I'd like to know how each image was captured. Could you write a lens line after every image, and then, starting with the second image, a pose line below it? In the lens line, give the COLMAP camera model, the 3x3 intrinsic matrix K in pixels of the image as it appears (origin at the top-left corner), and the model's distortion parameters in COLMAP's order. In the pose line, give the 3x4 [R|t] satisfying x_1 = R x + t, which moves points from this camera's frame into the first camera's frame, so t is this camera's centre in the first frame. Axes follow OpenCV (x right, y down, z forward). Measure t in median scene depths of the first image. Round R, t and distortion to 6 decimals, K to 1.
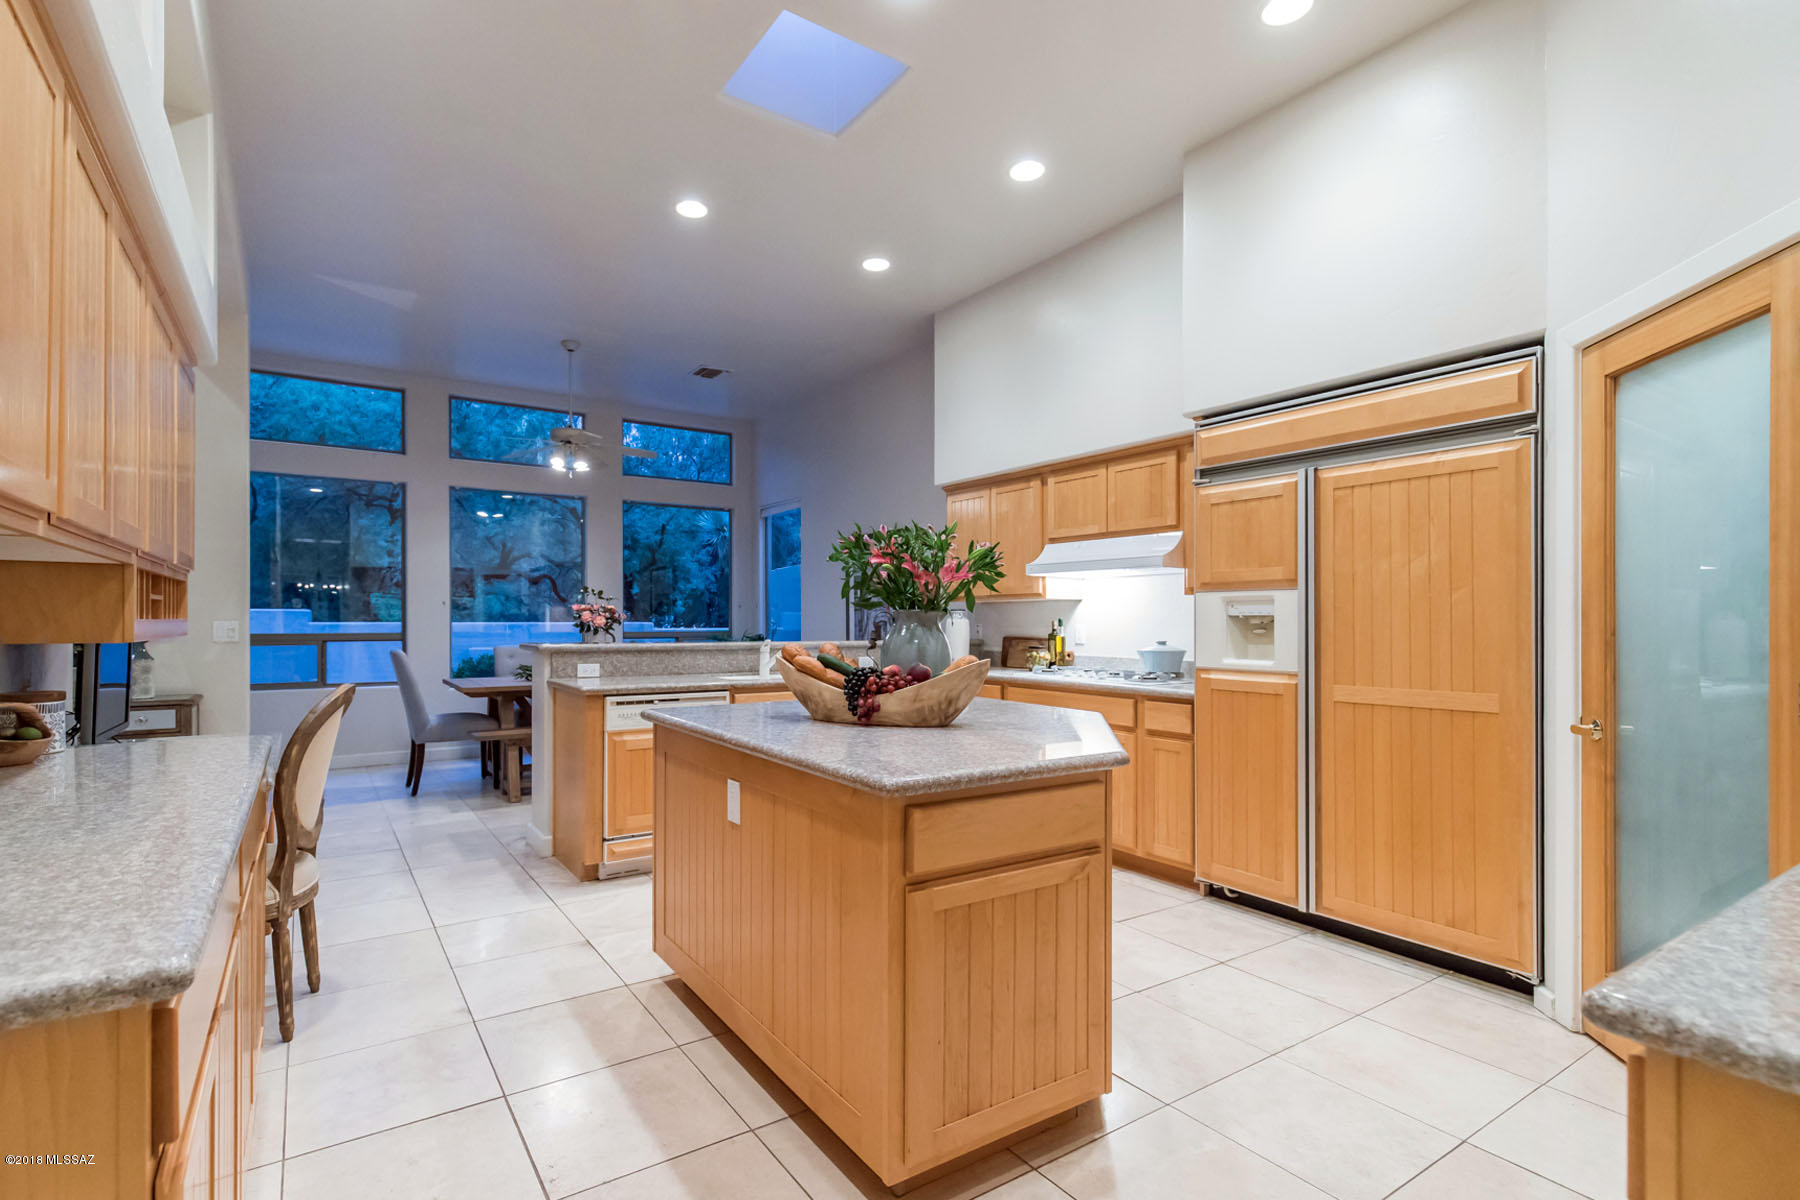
lens RADIAL K [[1048.8, 0, 965.1], [0, 1048.8, 627.9], [0, 0, 1]] dist [0.030464, 0.000199]
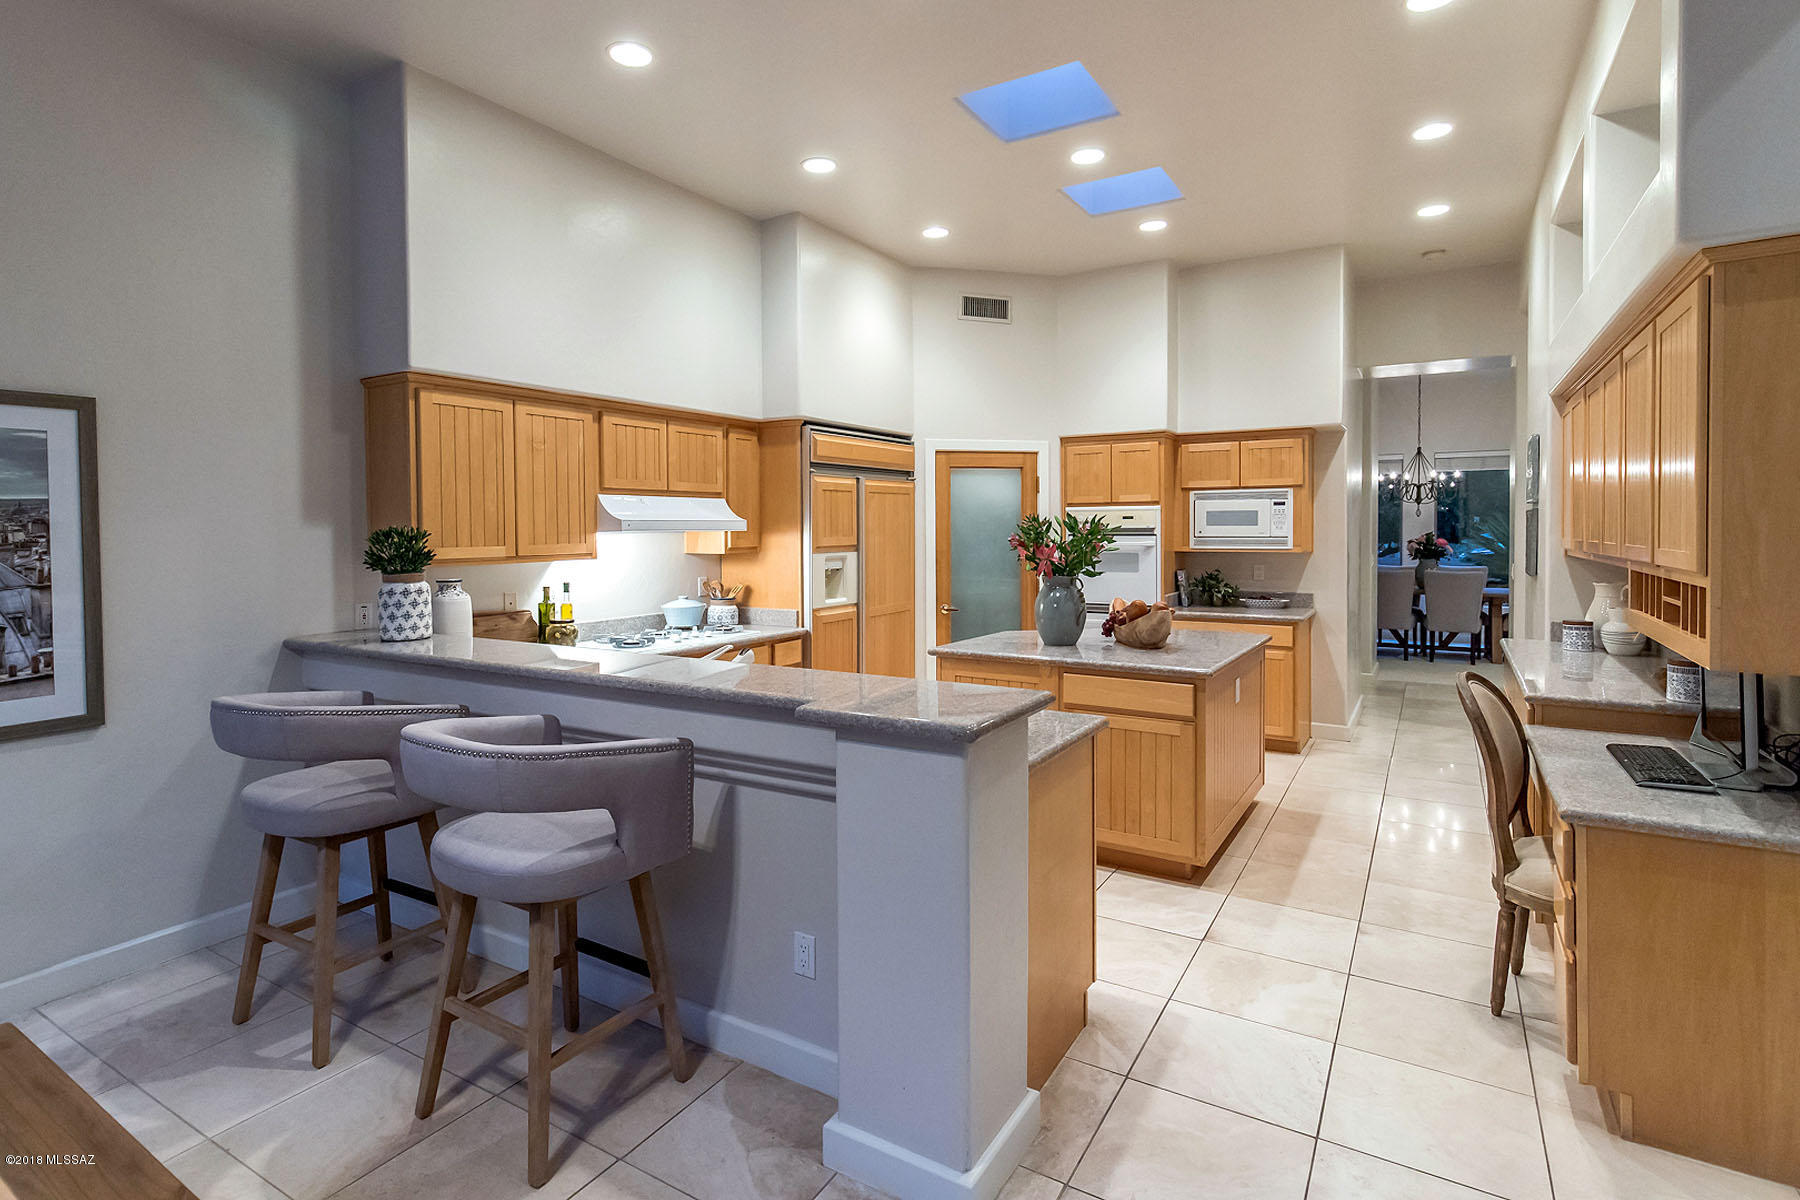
lens RADIAL K [[900.5, 0, 870.7], [0, 900.5, 546.4], [0, 0, 1]] dist [0.001282, 0.000201]
pose [[-0.426846, -0.020357, 0.904095, -0.907326], [0.008013, 0.999622, 0.026291, -0.077923], [-0.904289, 0.018466, -0.426522, 1.528149]]
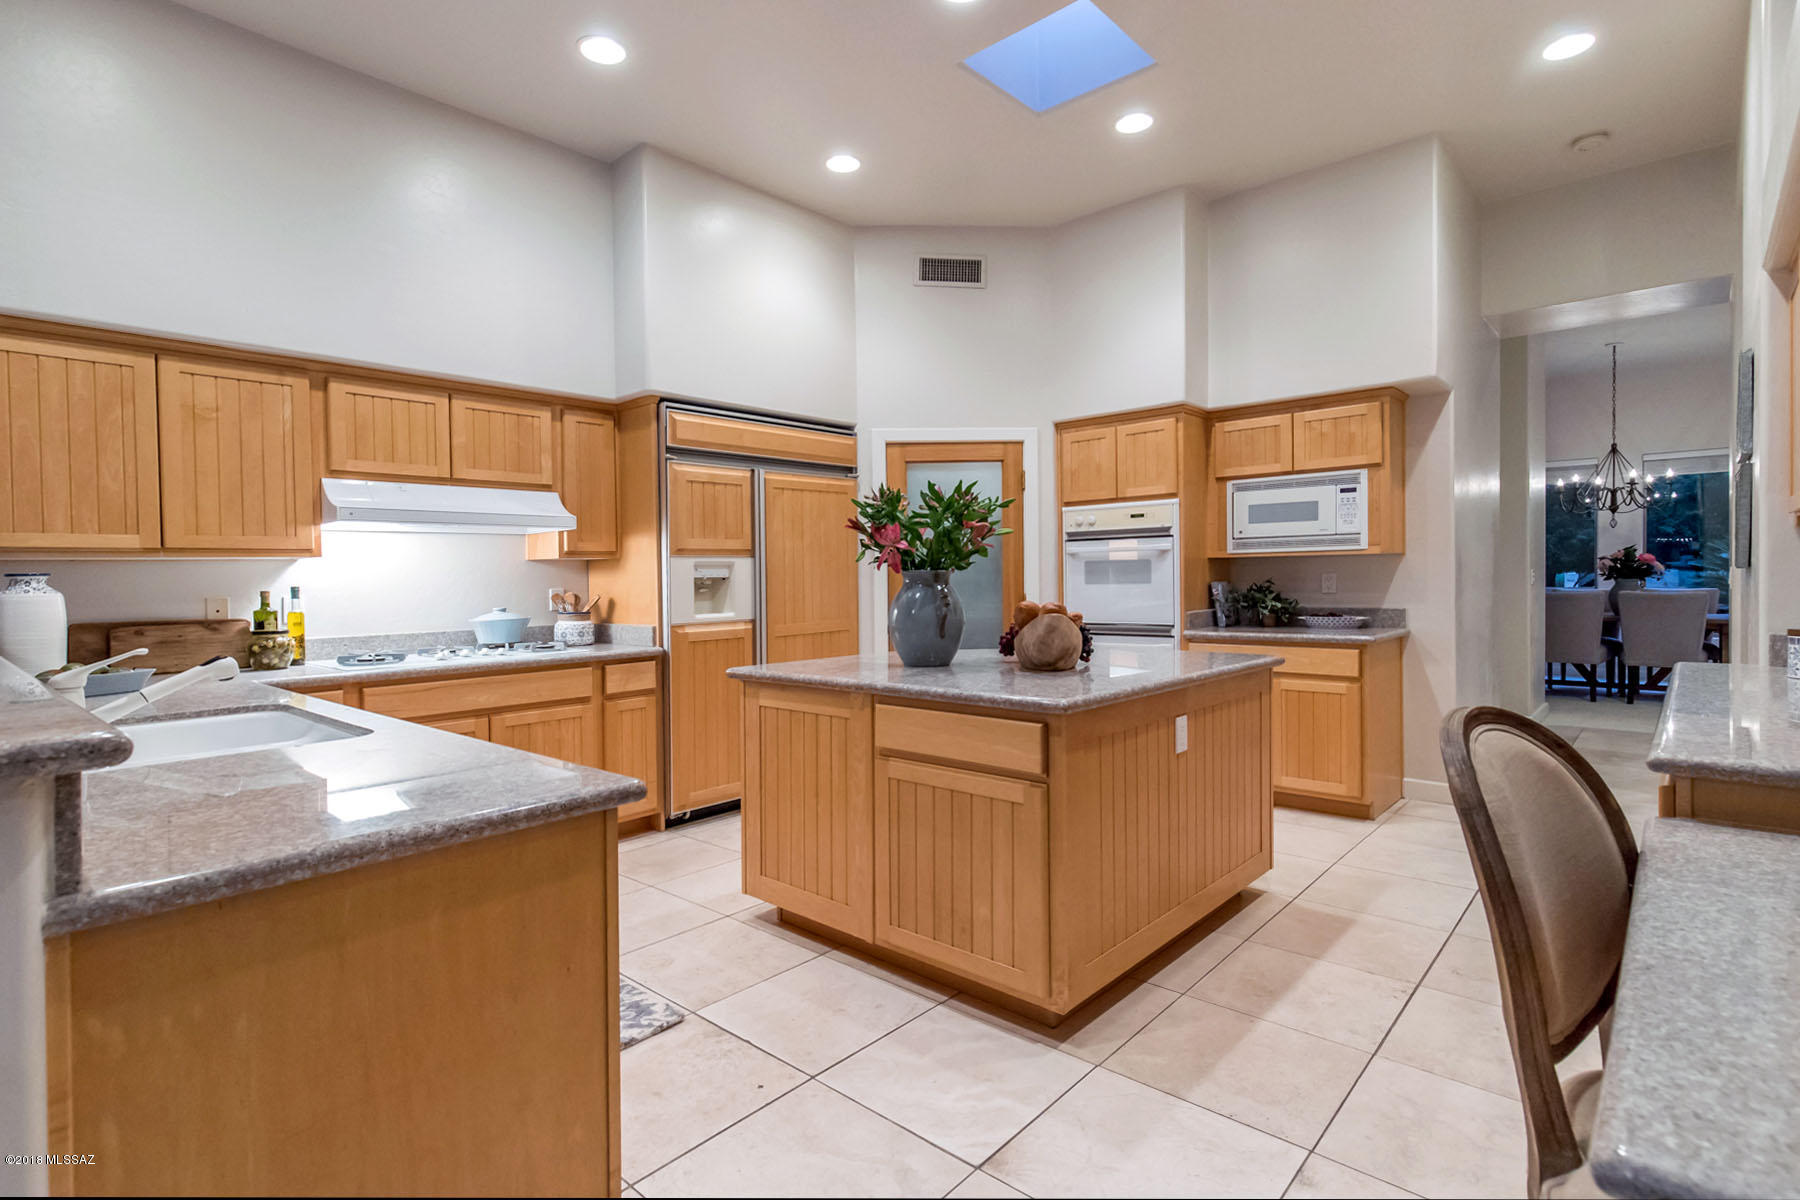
lens RADIAL K [[834.8, 0, 828.1], [0, 834.8, 595.7], [0, 0, 1]] dist [0.001403, 0.000226]
pose [[-0.211793, -0.021278, 0.977083, -0.720304], [0.030530, 0.999131, 0.028376, -0.014247], [-0.976838, 0.035840, -0.210959, 1.101529]]
